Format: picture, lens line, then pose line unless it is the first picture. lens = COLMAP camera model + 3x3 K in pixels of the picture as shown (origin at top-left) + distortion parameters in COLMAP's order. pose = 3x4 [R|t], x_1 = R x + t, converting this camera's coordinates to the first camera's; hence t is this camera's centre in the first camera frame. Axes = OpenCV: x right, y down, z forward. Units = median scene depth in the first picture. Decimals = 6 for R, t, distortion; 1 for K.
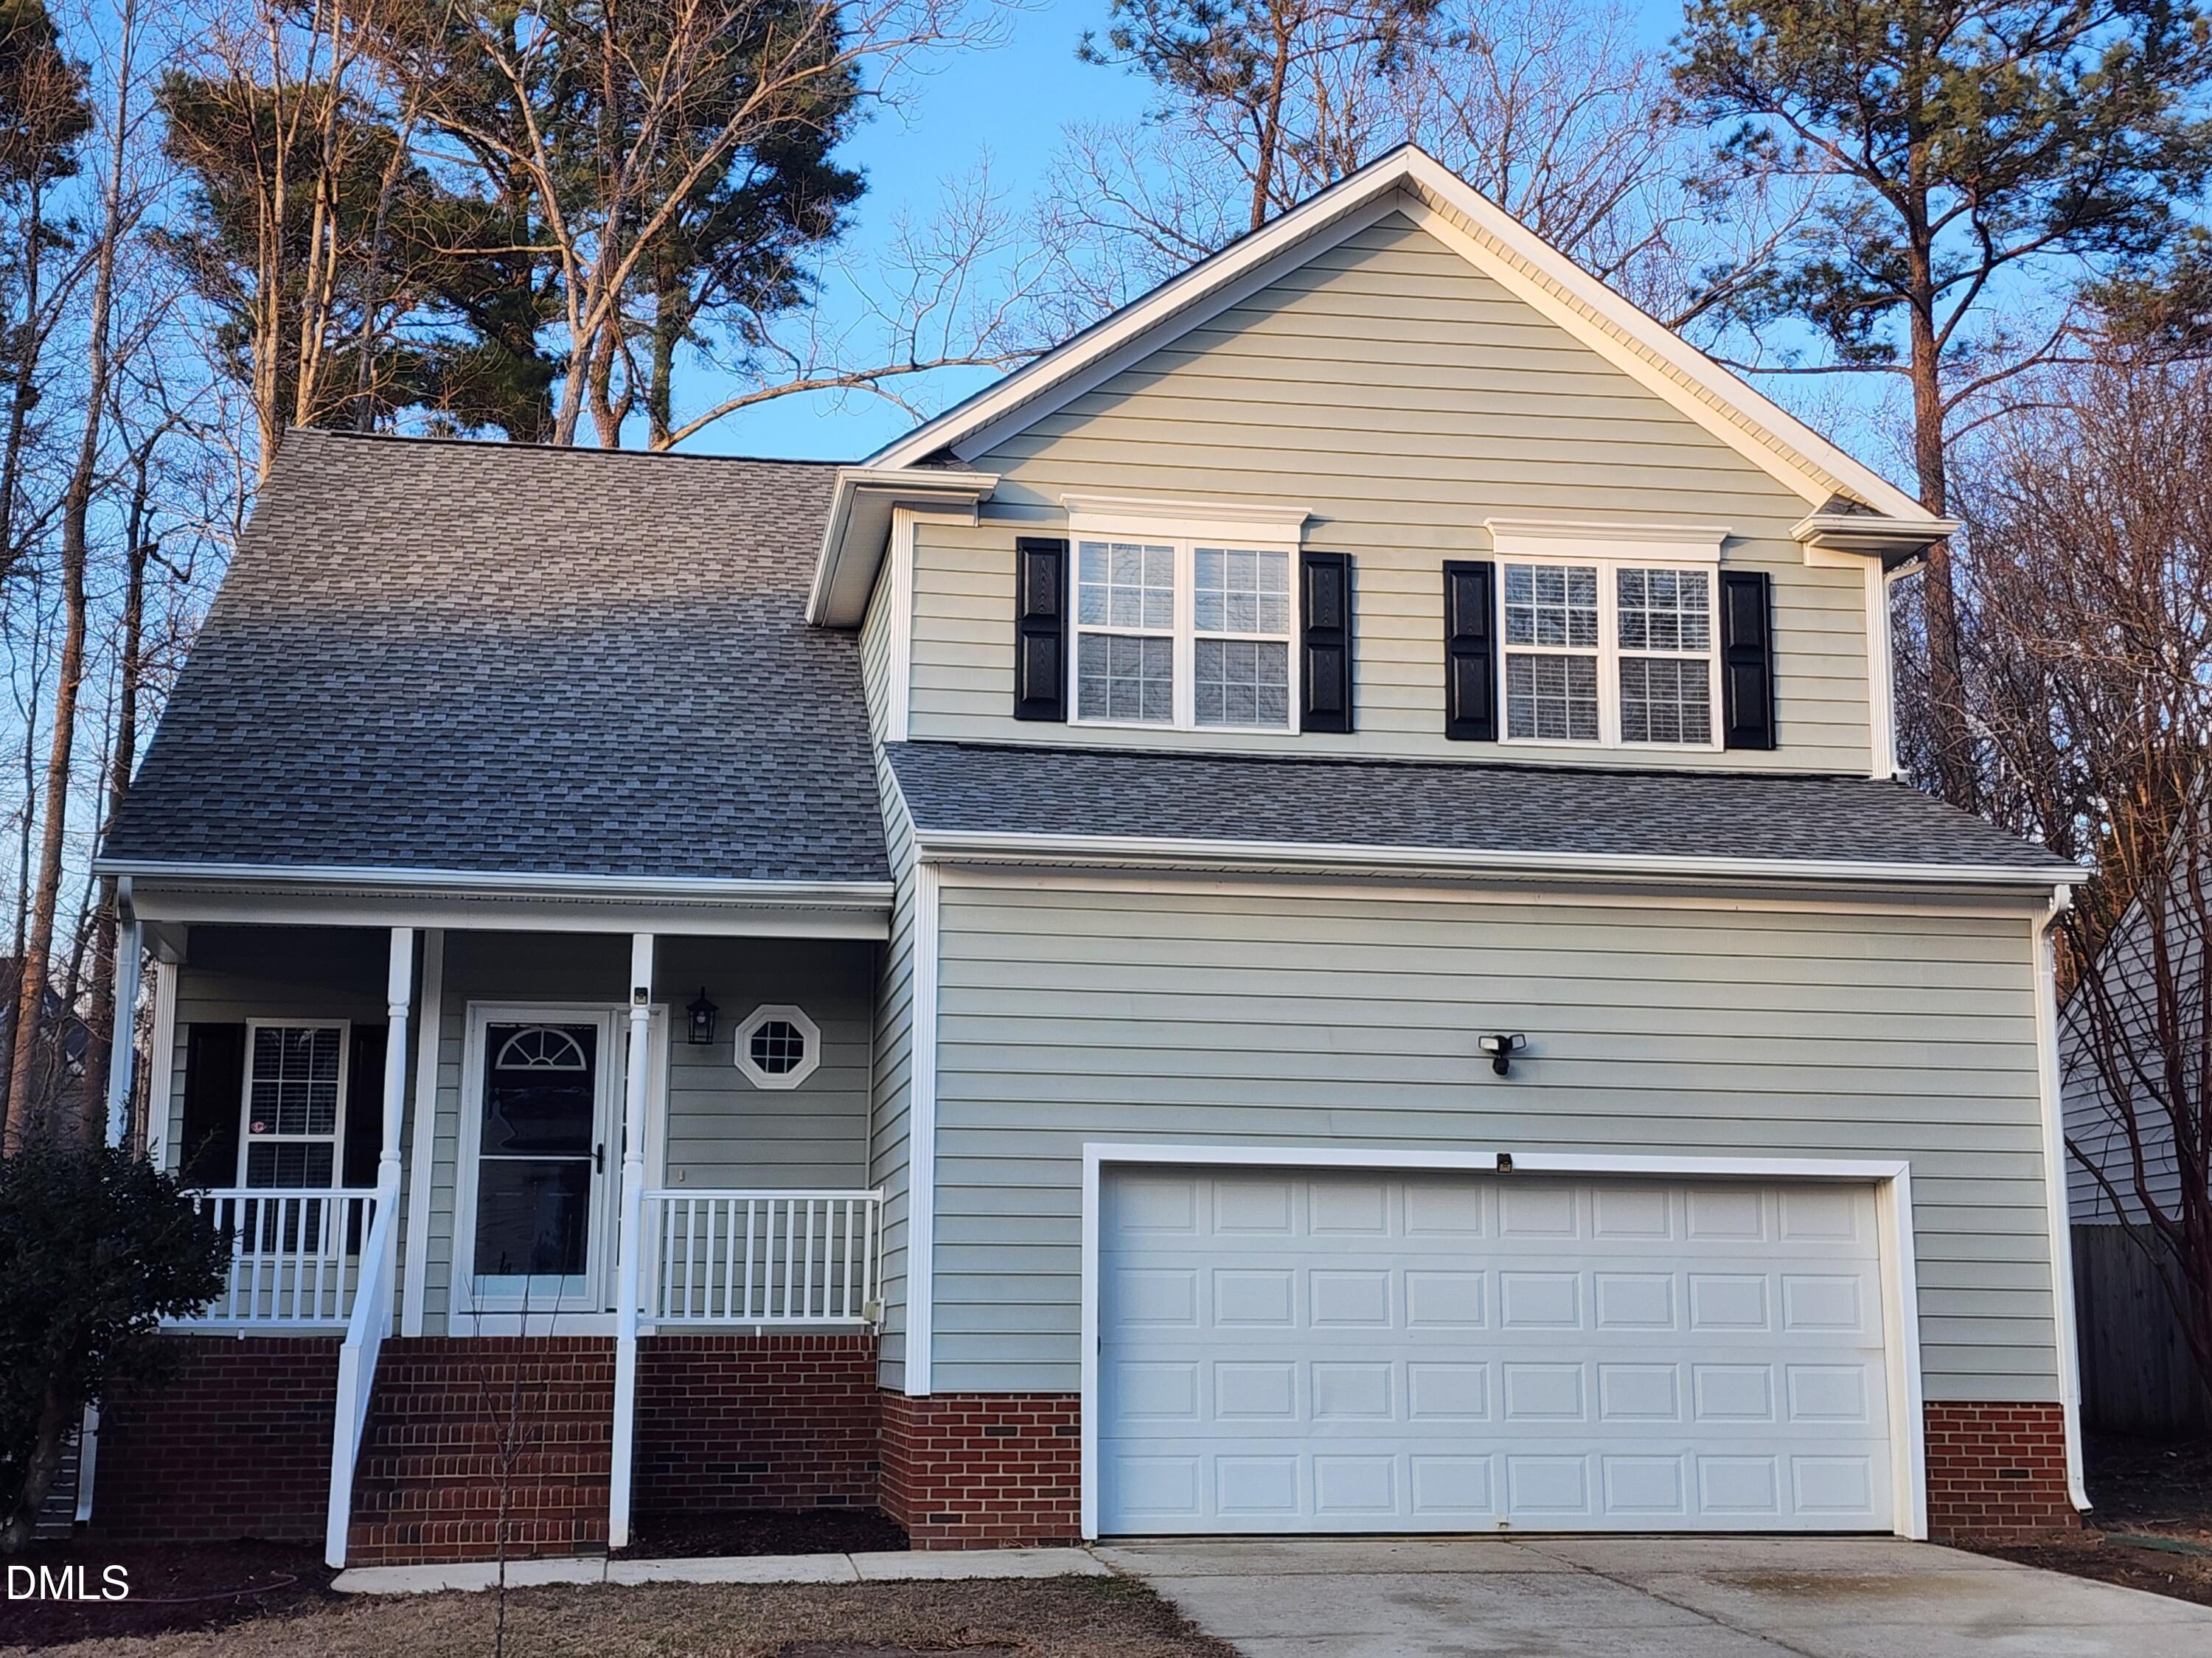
lens RADIAL K [[2912.5, 0, 1109.0], [0, 2912.5, 788.1], [0, 0, 1]] dist [0.230487, -0.780419]
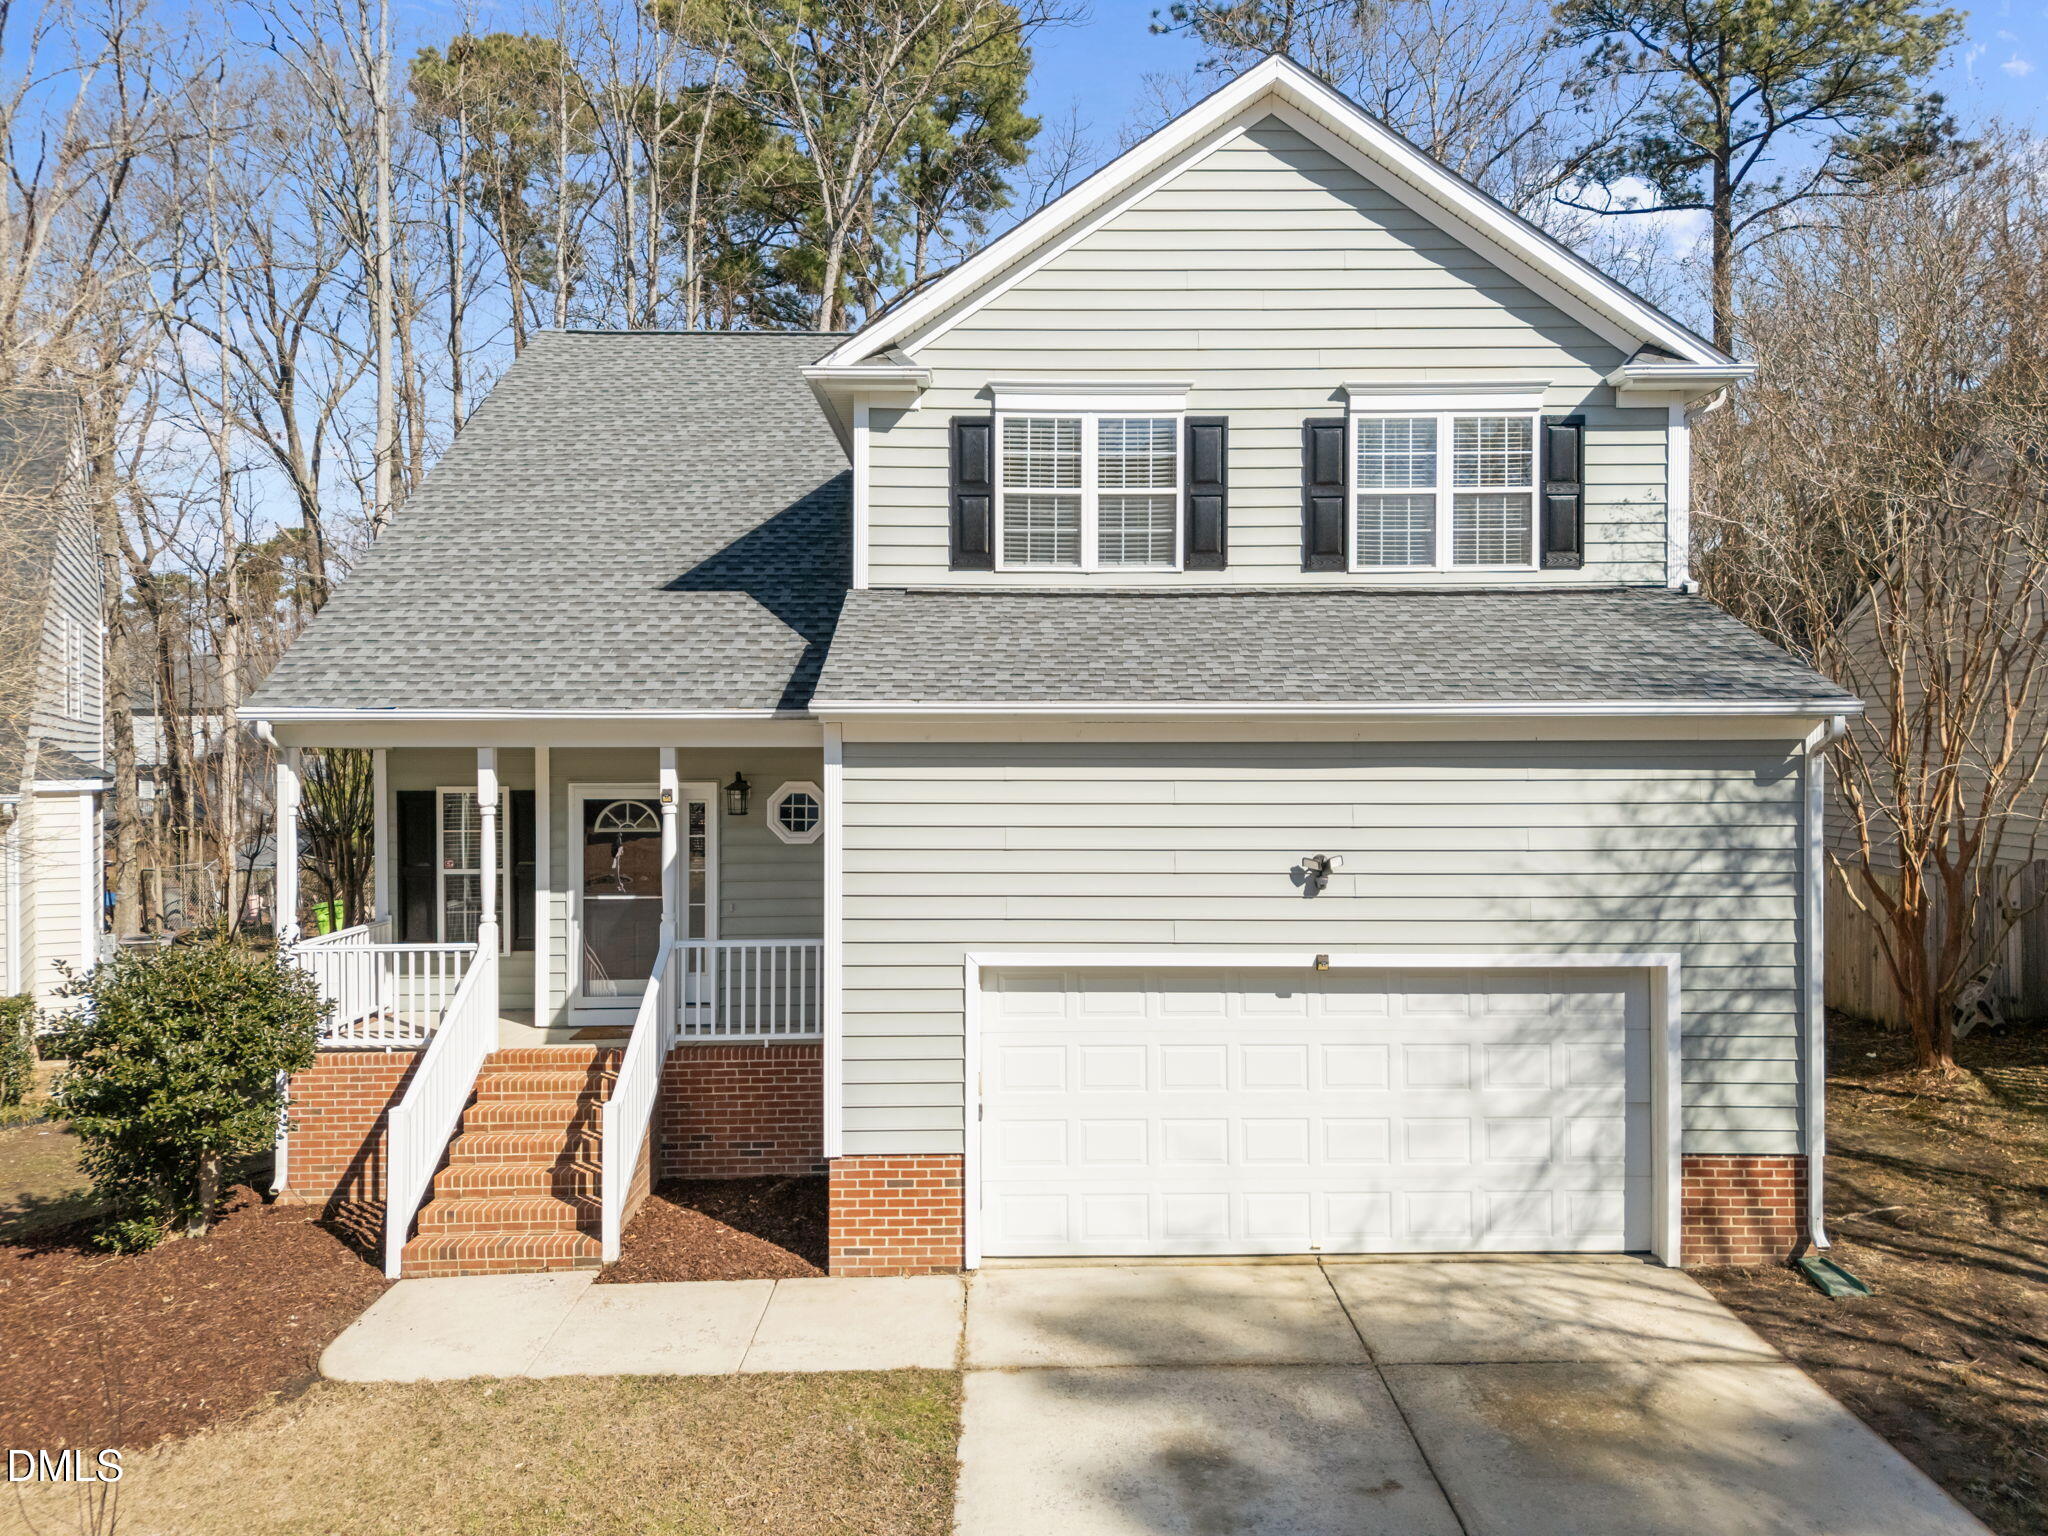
lens RADIAL K [[1496.8, 0, 1026.2], [0, 1496.8, 769.3], [0, 0, 1]] dist [0.067960, -0.057199]
pose [[0.989397, -0.005341, -0.145140, 0.089561], [0.034069, 0.979976, 0.196179, -0.061987], [0.141186, -0.199043, 0.969767, 0.349893]]
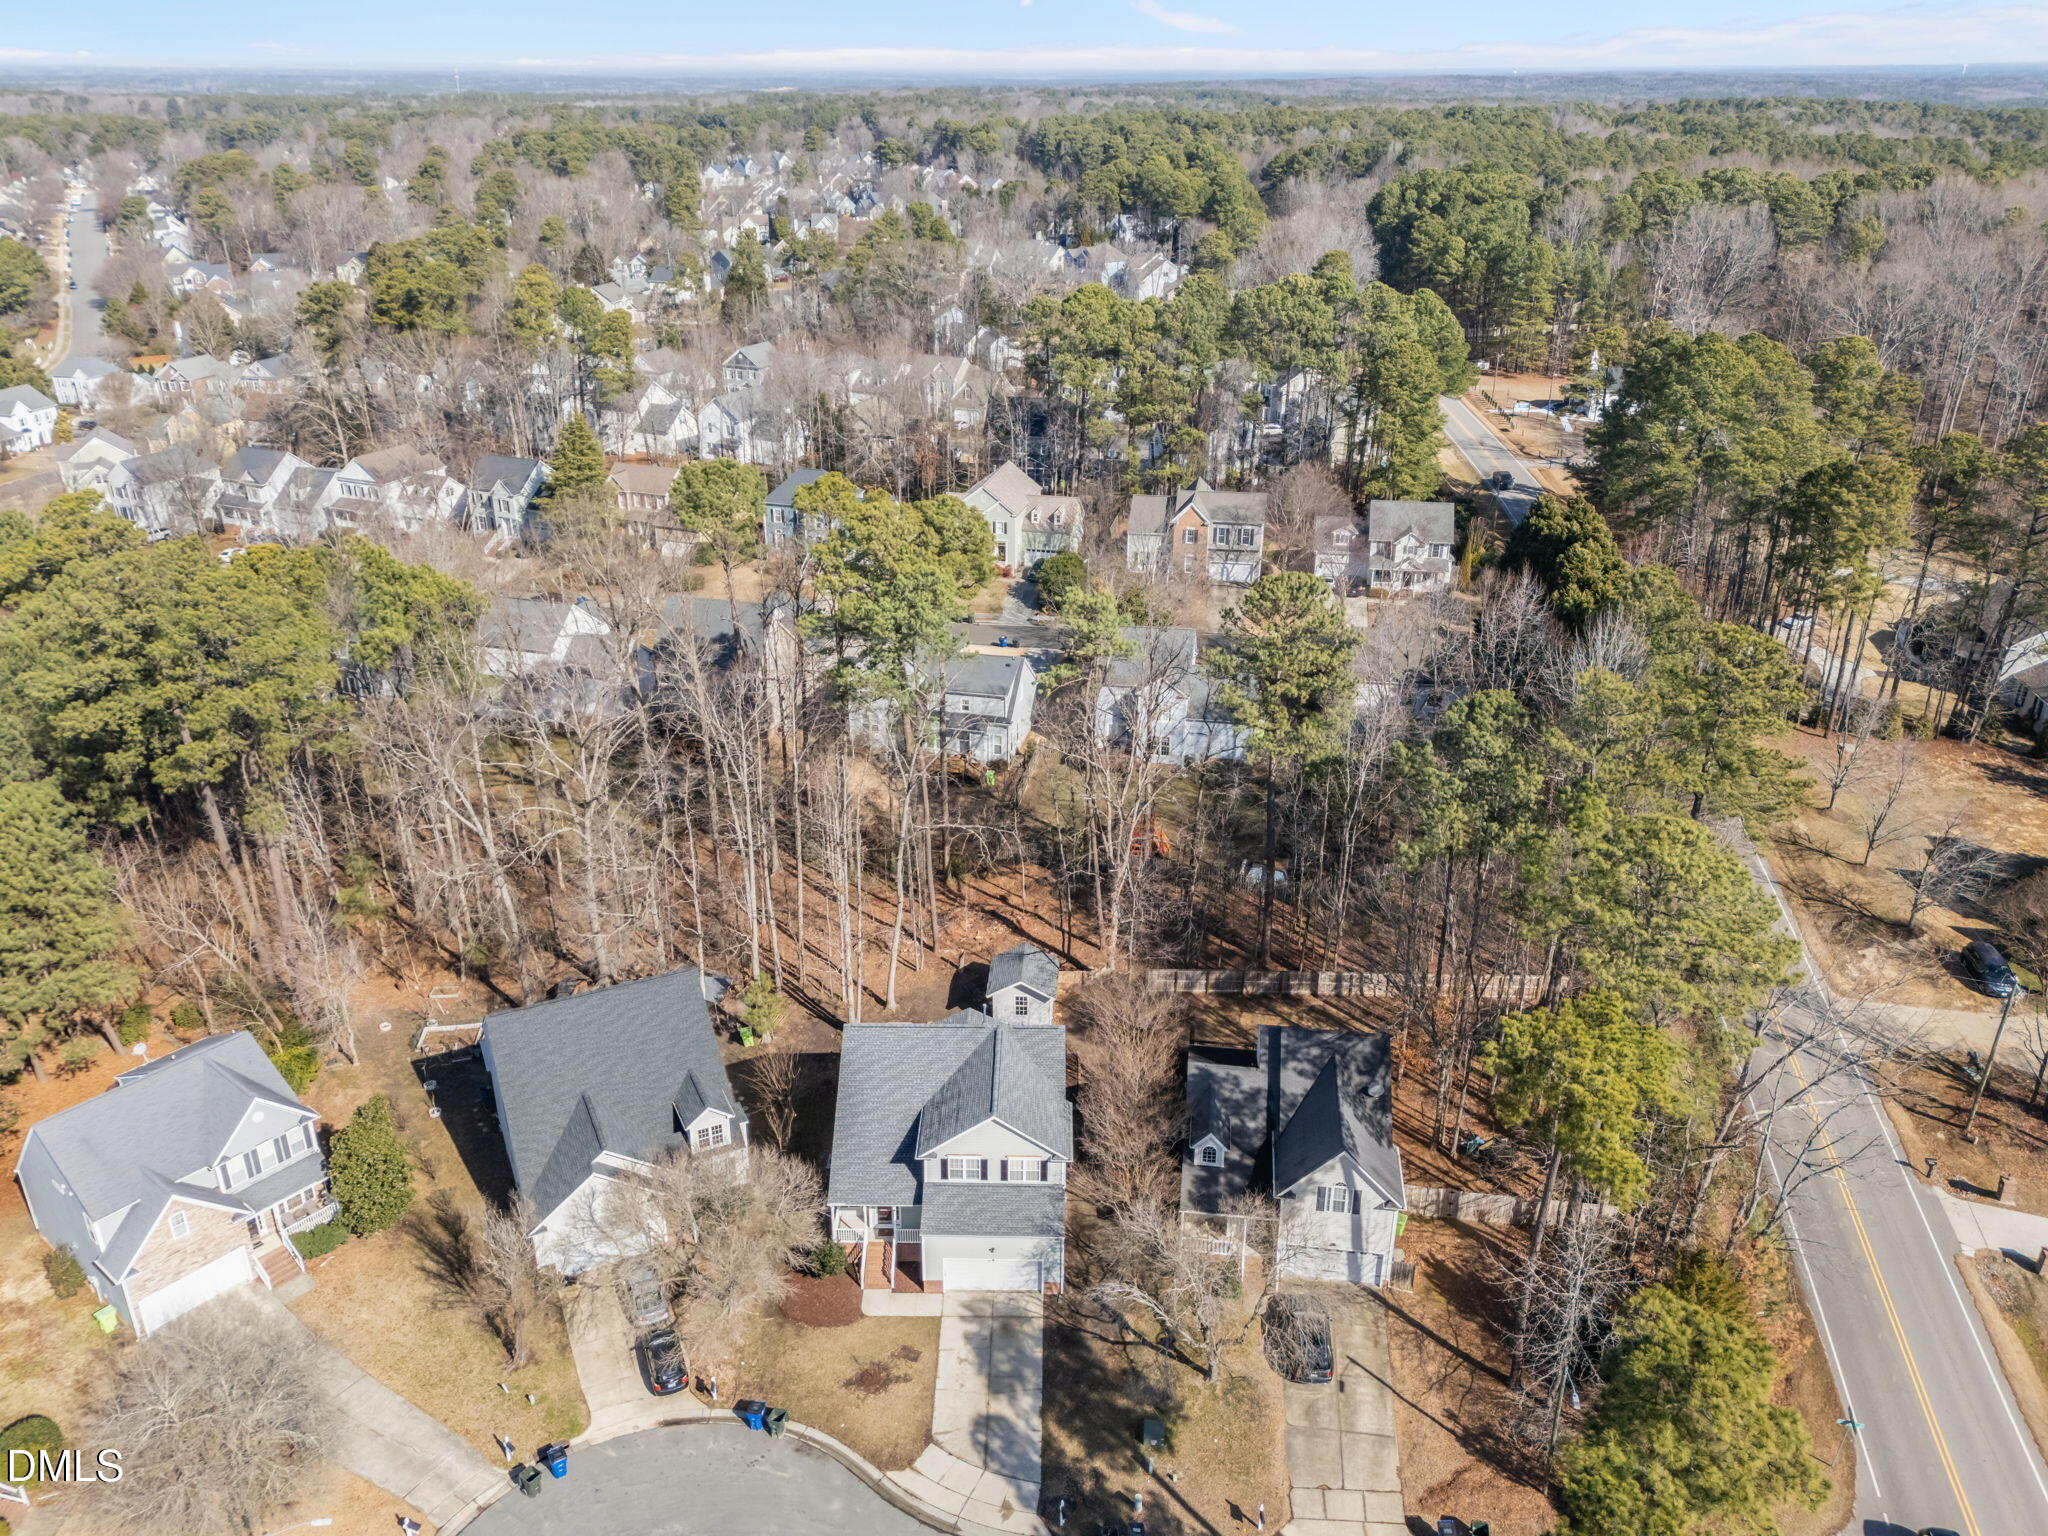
lens RADIAL K [[1491.6, 0, 1027.0], [0, 1491.6, 768.2], [0, 0, 1]] dist [0.110779, -0.174462]
pose [[0.988126, 0.068662, -0.137450, 0.615903], [0.028345, 0.797775, 0.602289, -3.050577], [0.151008, -0.599033, 0.786356, -1.298288]]
